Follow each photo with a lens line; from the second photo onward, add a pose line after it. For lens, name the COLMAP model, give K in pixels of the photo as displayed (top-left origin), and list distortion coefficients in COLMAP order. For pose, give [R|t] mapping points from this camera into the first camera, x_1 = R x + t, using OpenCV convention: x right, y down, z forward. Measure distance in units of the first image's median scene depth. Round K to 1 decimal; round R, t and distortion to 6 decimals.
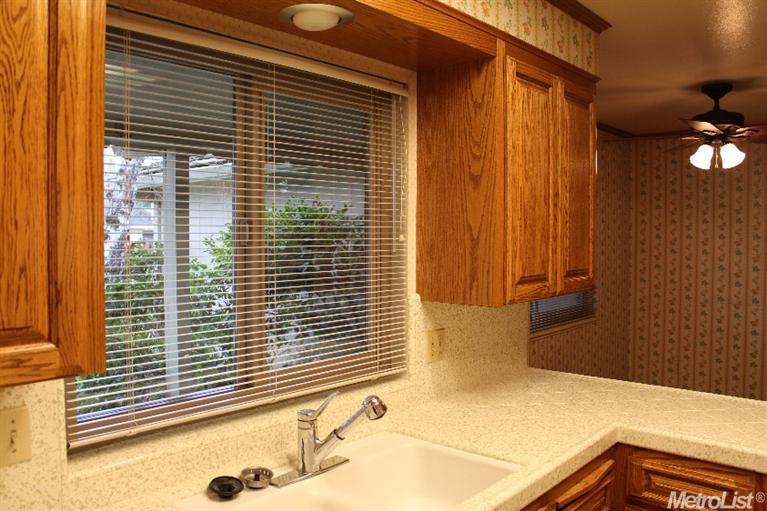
lens RADIAL K [[634.1, 0, 383.5], [0, 634.1, 255.5], [0, 0, 1]] dist [-0.106353, 0.015811]
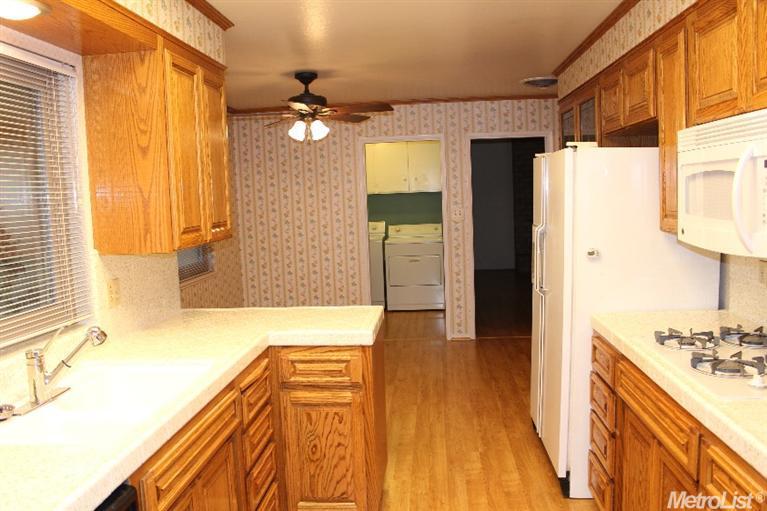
lens RADIAL K [[634.1, 0, 383.5], [0, 634.1, 255.5], [0, 0, 1]] dist [-0.106353, 0.015811]
pose [[0.800199, -0.085355, 0.593630, -0.196954], [0.054943, 0.996091, 0.069161, 0.022016], [-0.597213, -0.022727, 0.801761, -0.220225]]
